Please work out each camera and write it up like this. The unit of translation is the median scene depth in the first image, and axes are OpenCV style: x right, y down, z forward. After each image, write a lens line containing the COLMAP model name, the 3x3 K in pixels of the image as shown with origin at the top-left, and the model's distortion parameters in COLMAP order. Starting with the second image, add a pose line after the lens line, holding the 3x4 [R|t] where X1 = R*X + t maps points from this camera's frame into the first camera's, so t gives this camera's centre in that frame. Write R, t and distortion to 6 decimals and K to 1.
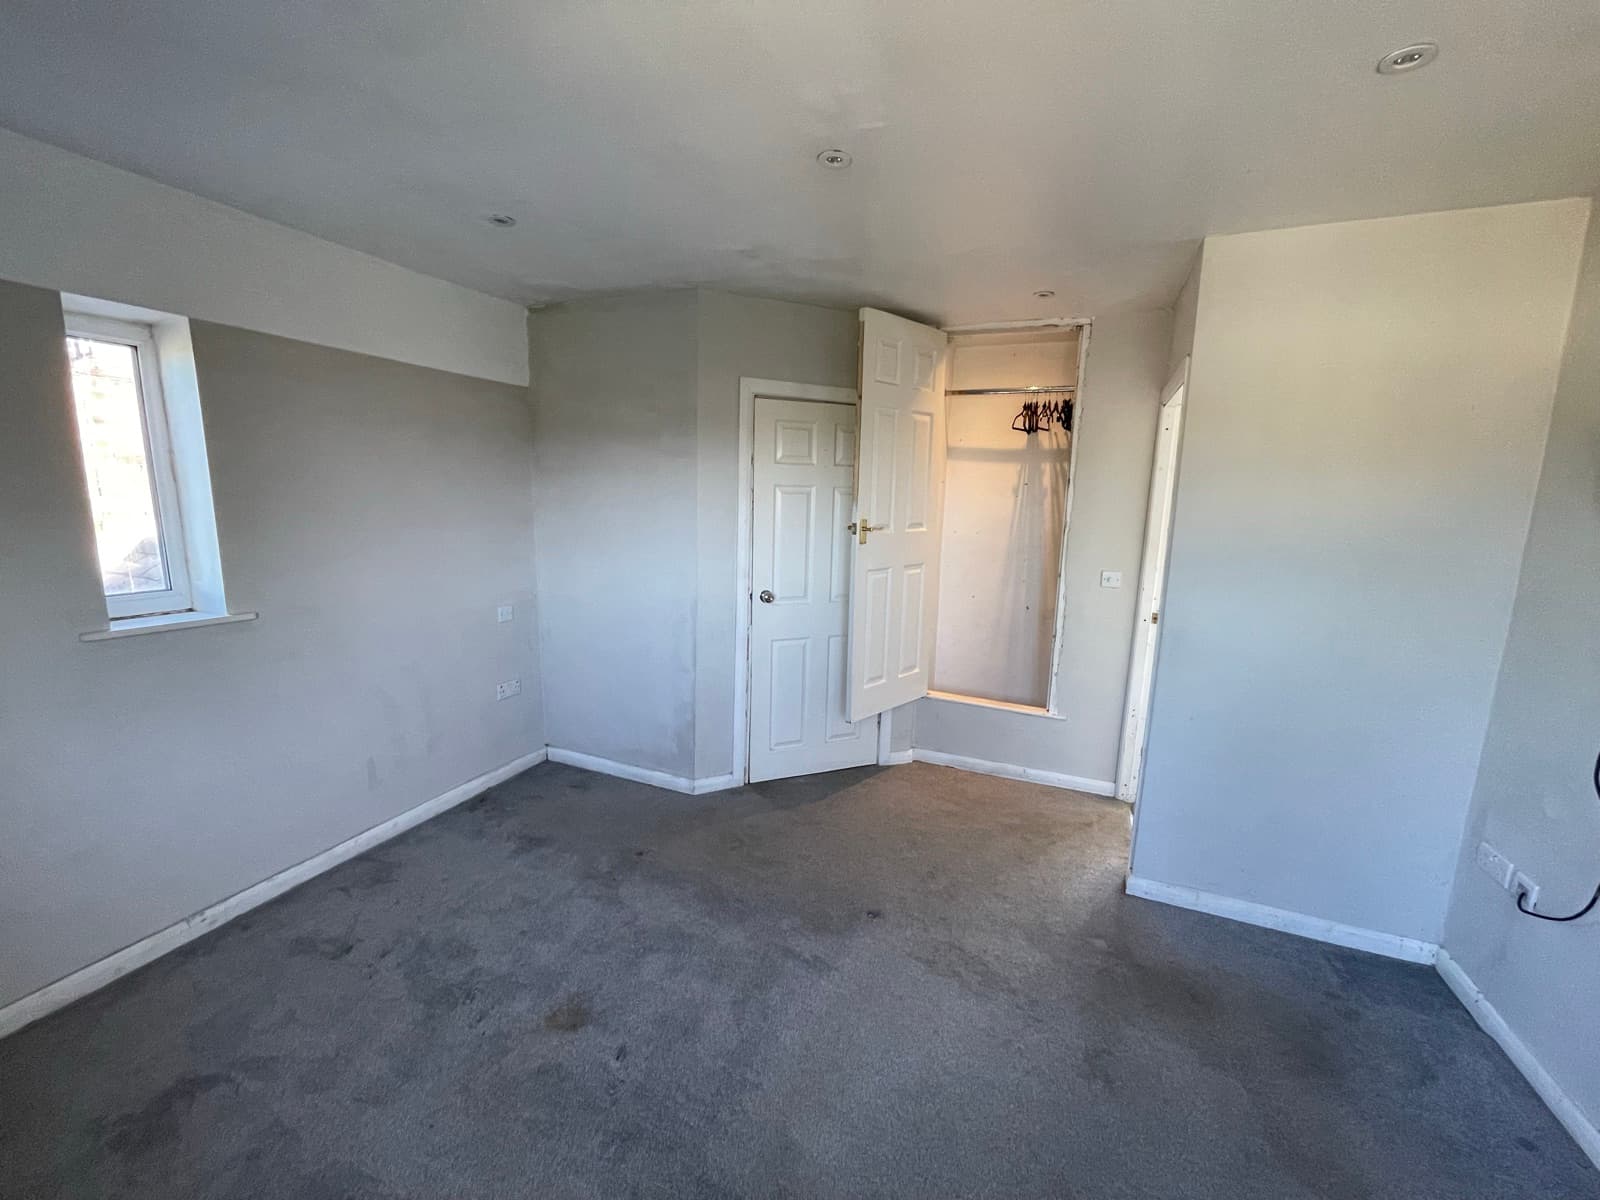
lens RADIAL K [[644.0, 0, 792.7], [0, 644.0, 590.0], [0, 0, 1]] dist [0.000306, 0.000264]
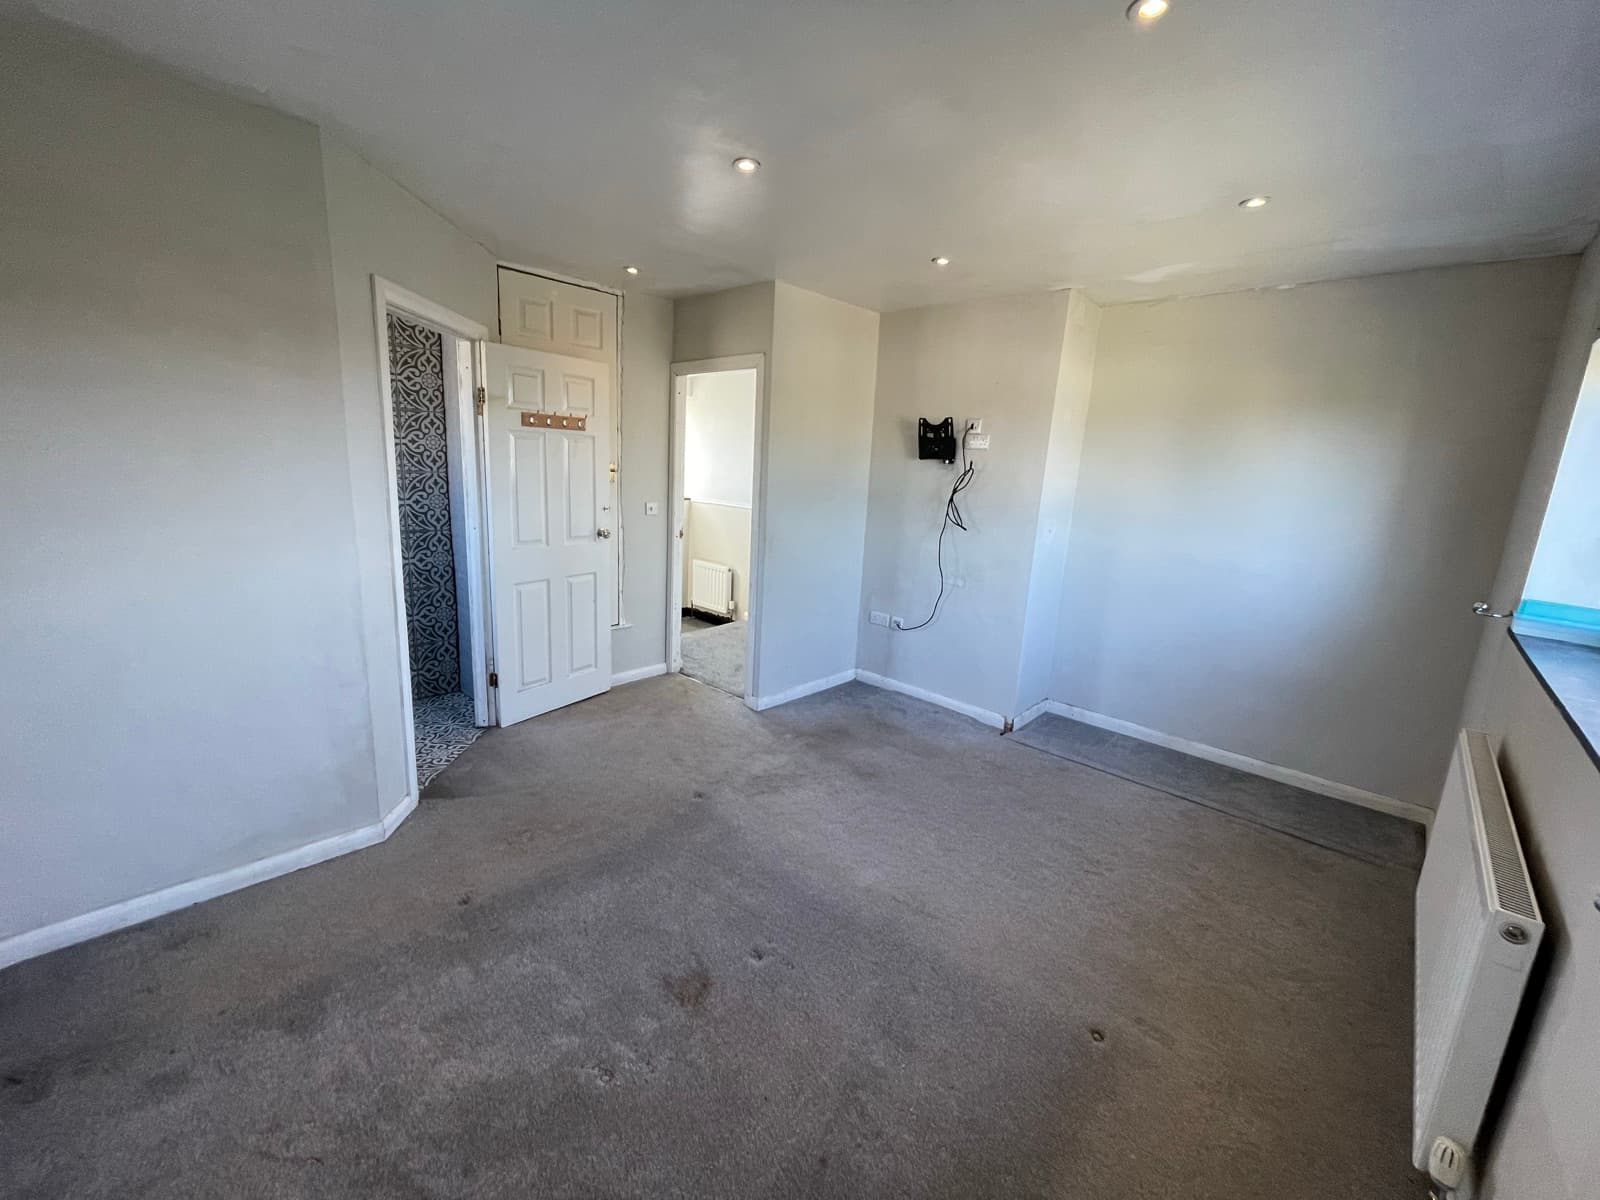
lens RADIAL K [[644.0, 0, 792.7], [0, 644.0, 590.0], [0, 0, 1]] dist [0.000306, 0.000264]
pose [[0.357299, -0.194122, 0.913594, -0.678345], [0.103198, 0.980379, 0.167952, -0.049144], [-0.928271, 0.034272, 0.370321, 0.299835]]
